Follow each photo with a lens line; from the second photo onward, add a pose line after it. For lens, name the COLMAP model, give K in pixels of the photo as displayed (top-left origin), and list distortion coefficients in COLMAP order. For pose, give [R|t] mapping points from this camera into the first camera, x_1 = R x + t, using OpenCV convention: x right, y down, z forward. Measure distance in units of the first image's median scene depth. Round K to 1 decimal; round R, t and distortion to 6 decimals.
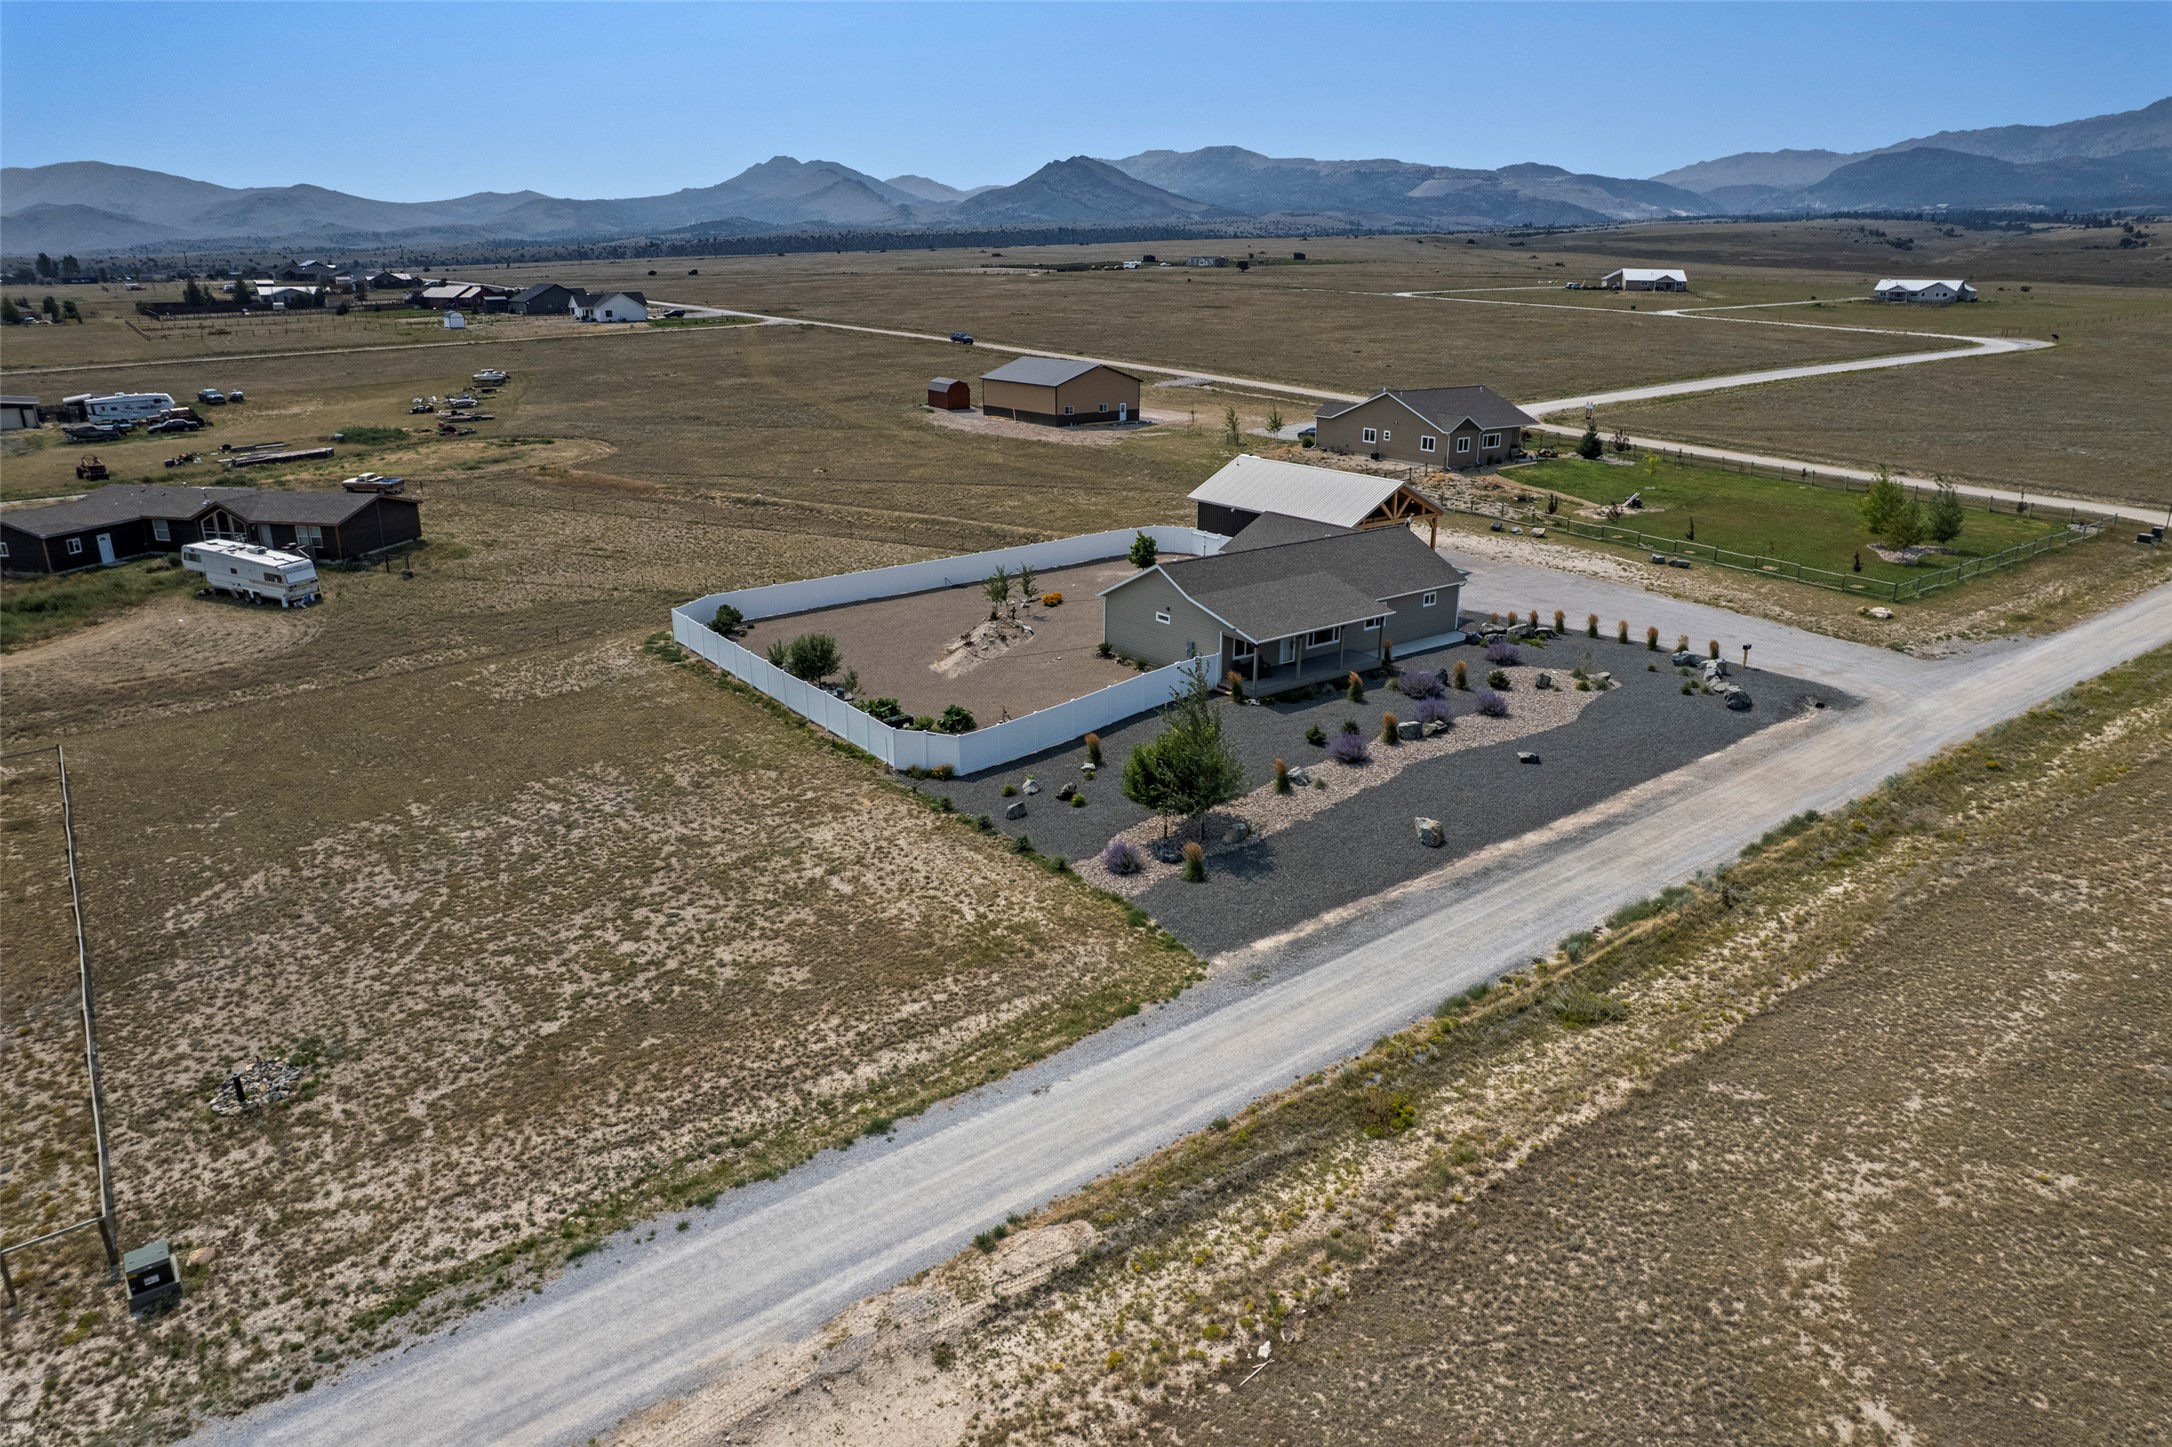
lens RADIAL K [[1399.7, 0, 1089.3], [0, 1399.7, 719.8], [0, 0, 1]] dist [-0.082232, 0.075274]
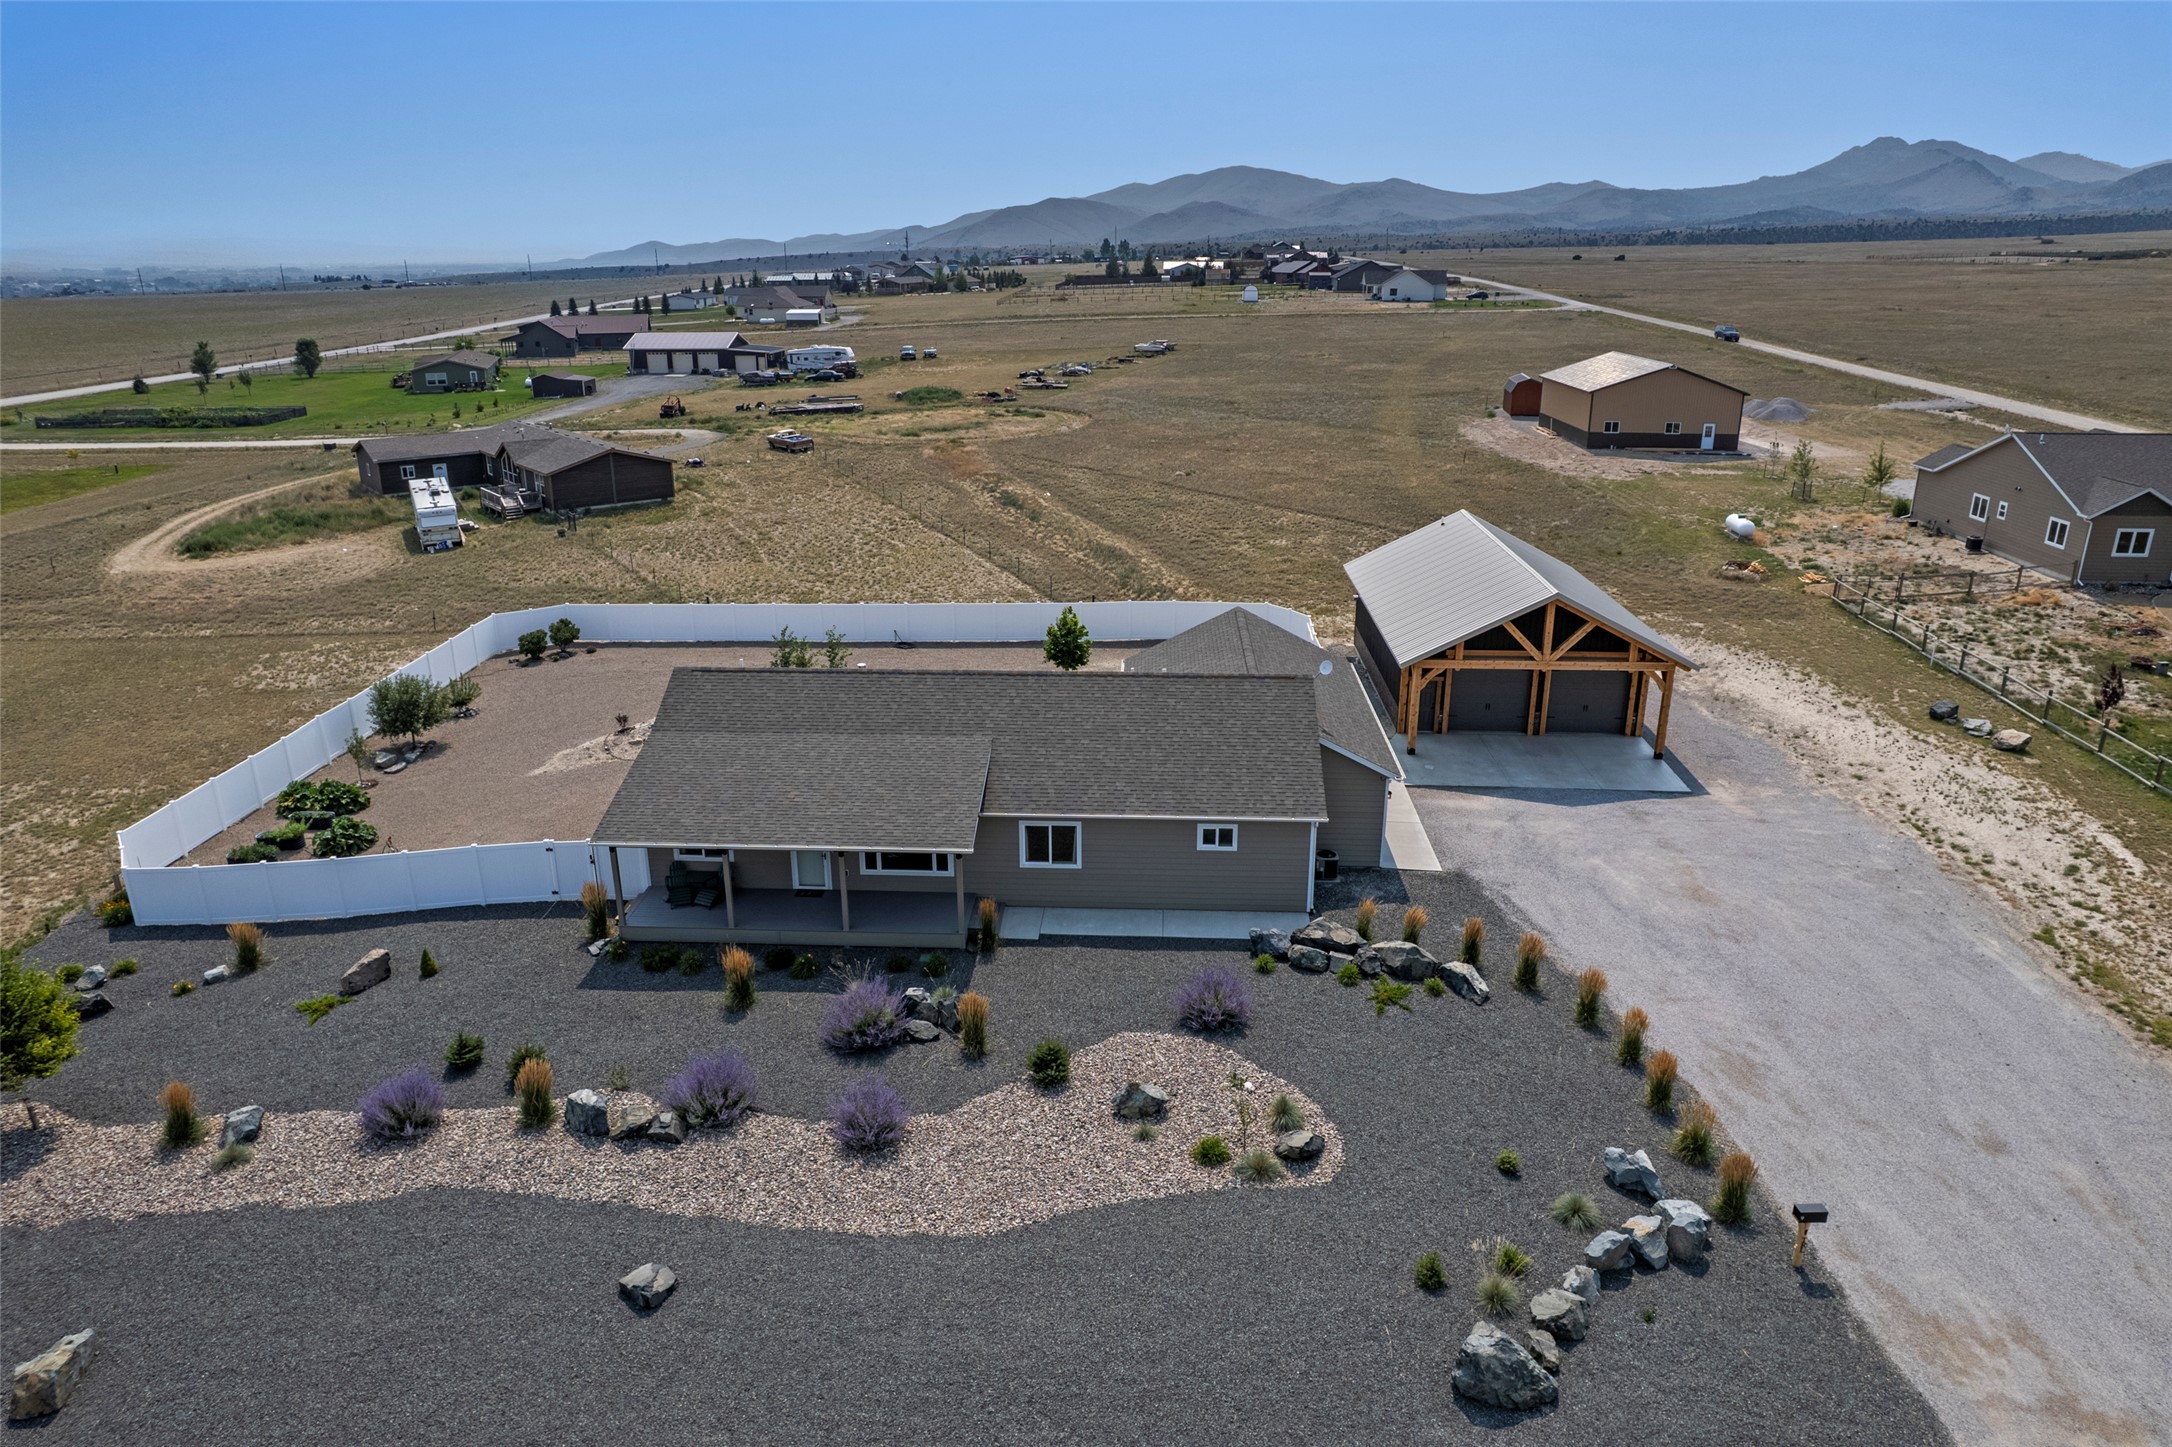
lens RADIAL K [[1399.7, 0, 1089.3], [0, 1399.7, 719.8], [0, 0, 1]] dist [-0.082232, 0.075274]
pose [[0.761656, 0.203134, -0.615318, 0.628873], [-0.199650, 0.976963, 0.075392, -0.193856], [0.616458, 0.065425, 0.784665, 0.741890]]
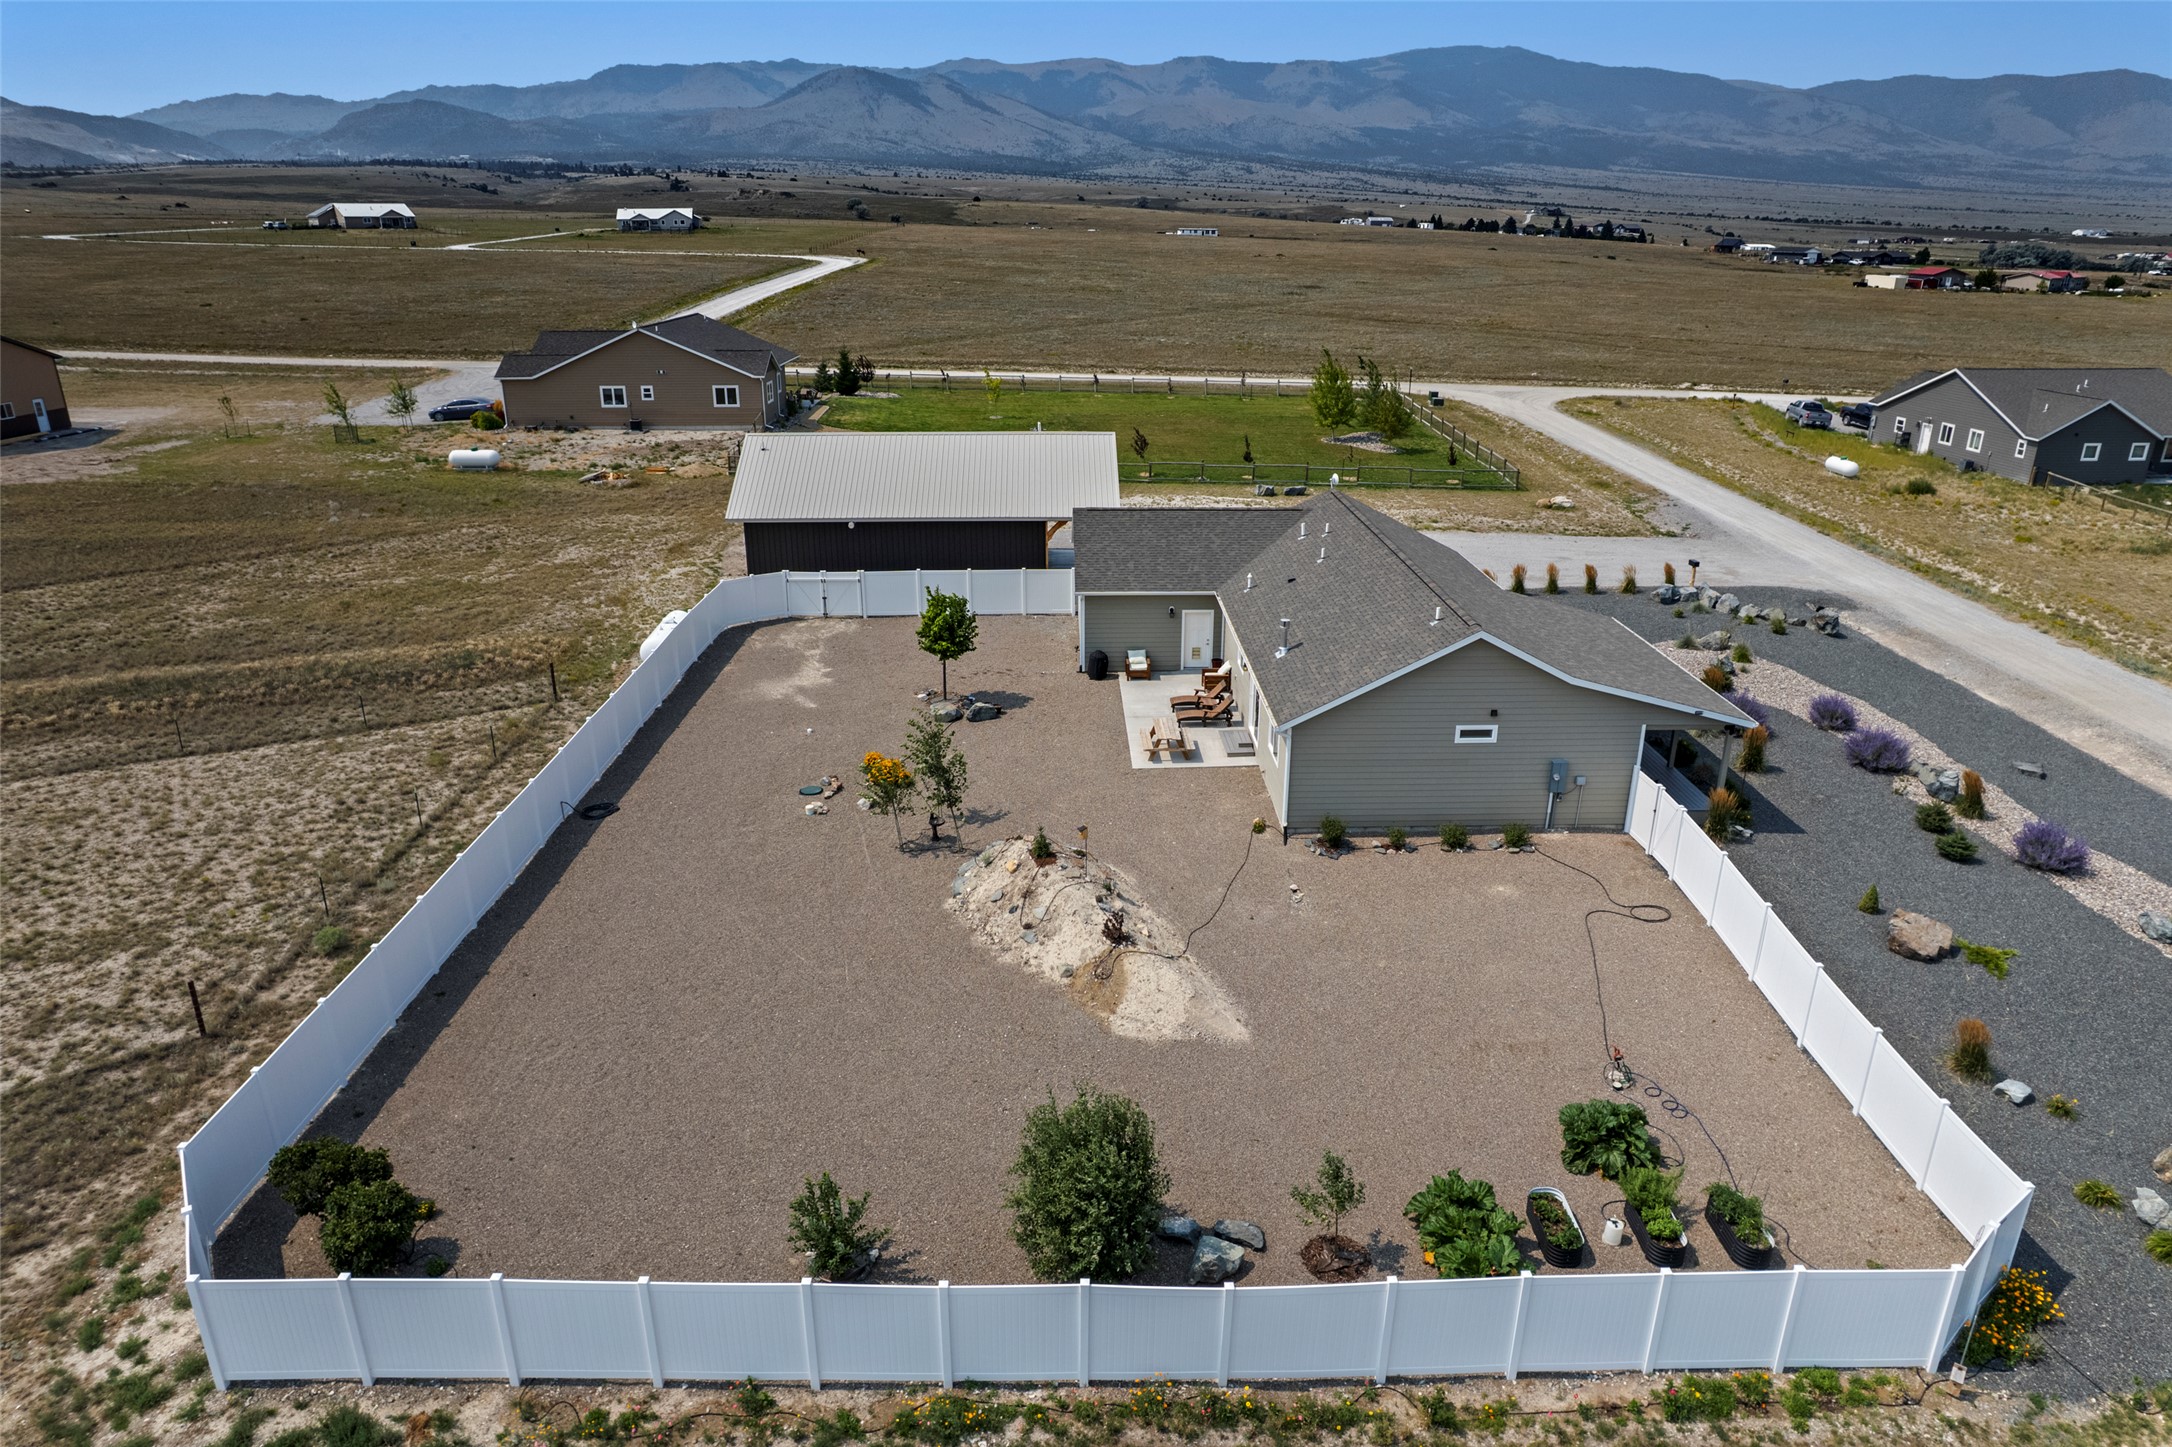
lens RADIAL K [[1394.0, 0, 1089.6], [0, 1394.0, 726.1], [0, 0, 1]] dist [-0.082678, 0.075332]
pose [[0.586048, -0.282680, 0.759368, -0.464995], [0.254782, 0.953925, 0.158475, -0.218687], [-0.769177, 0.100599, 0.631068, 0.922308]]
